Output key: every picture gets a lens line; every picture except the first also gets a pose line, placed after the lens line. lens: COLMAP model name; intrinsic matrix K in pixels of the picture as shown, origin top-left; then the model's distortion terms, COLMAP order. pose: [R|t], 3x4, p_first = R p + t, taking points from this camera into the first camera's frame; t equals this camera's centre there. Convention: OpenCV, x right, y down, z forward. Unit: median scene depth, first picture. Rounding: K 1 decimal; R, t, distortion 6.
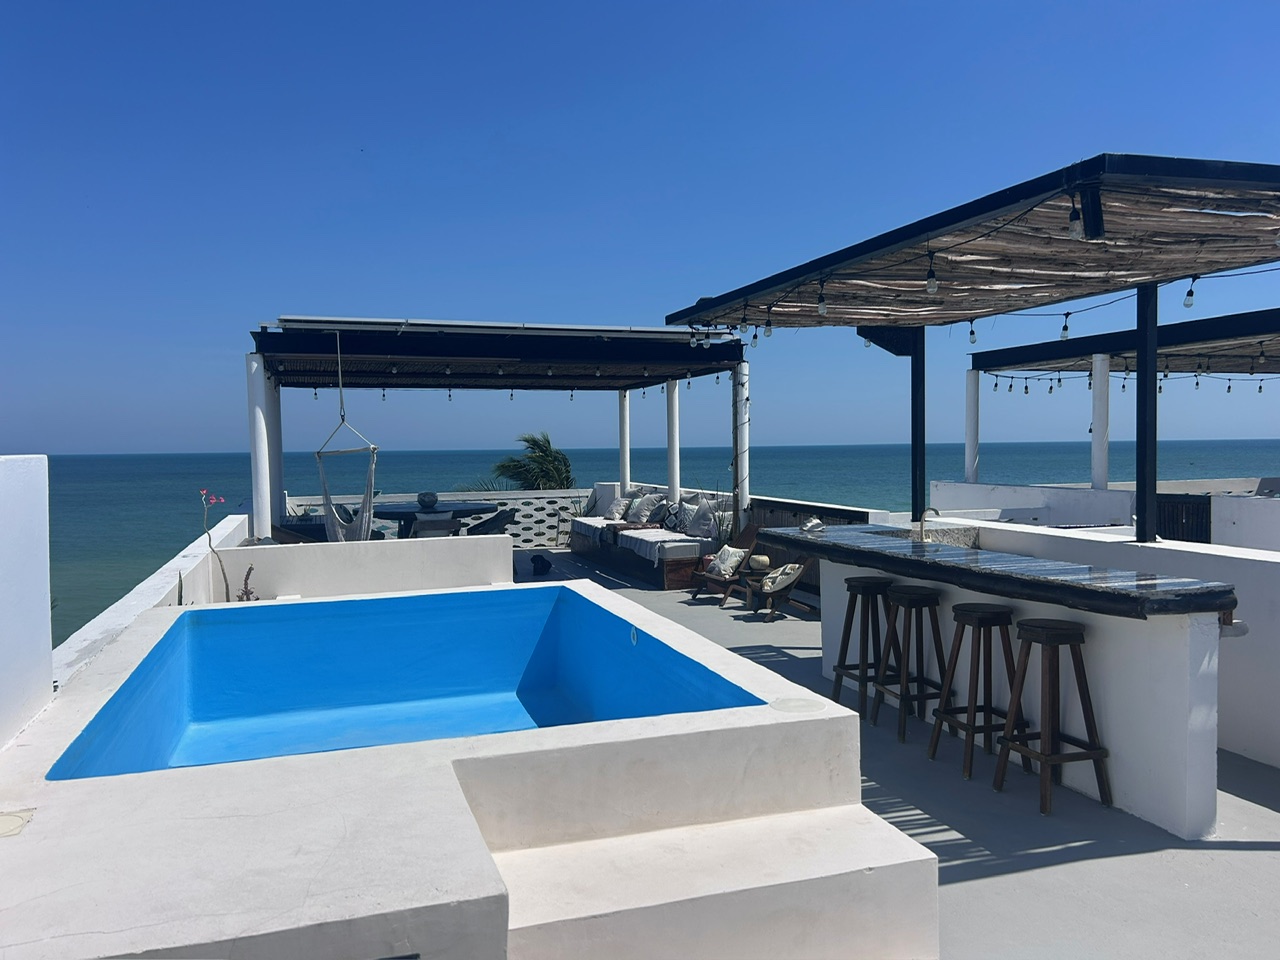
lens RADIAL K [[967.5, 0, 640.0], [0, 967.5, 480.0], [0, 0, 1]] dist [0.000046, -0.000021]
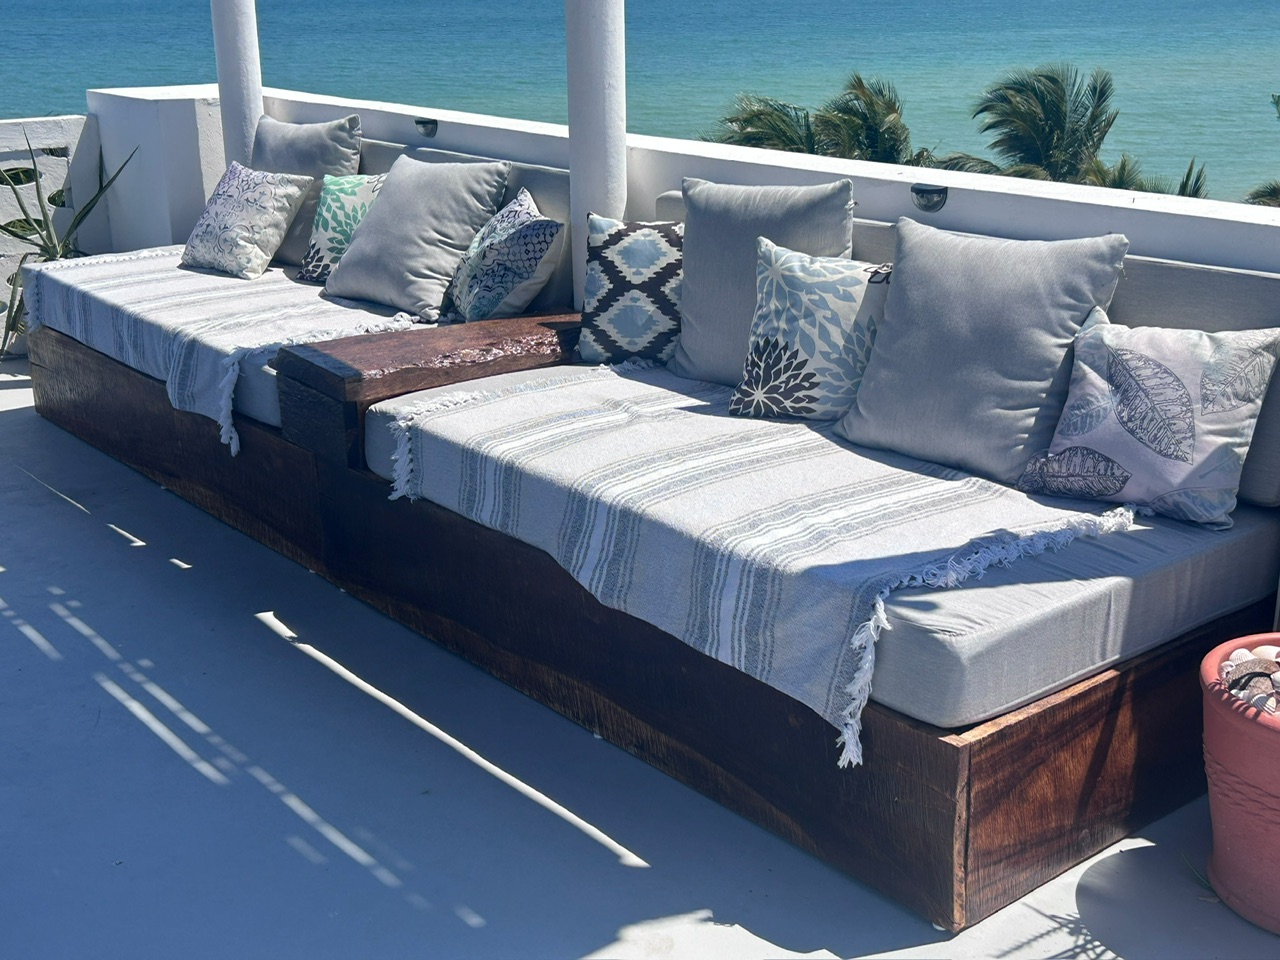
lens RADIAL K [[1582.8, 0, 640.0], [0, 1582.8, 480.0], [0, 0, 1]] dist [0.008487, 0.009101]
pose [[0.932539, -0.099727, 0.347023, -0.072062], [0.000684, 0.961587, 0.274501, -0.013065], [-0.361068, -0.255745, 0.896786, 0.628769]]
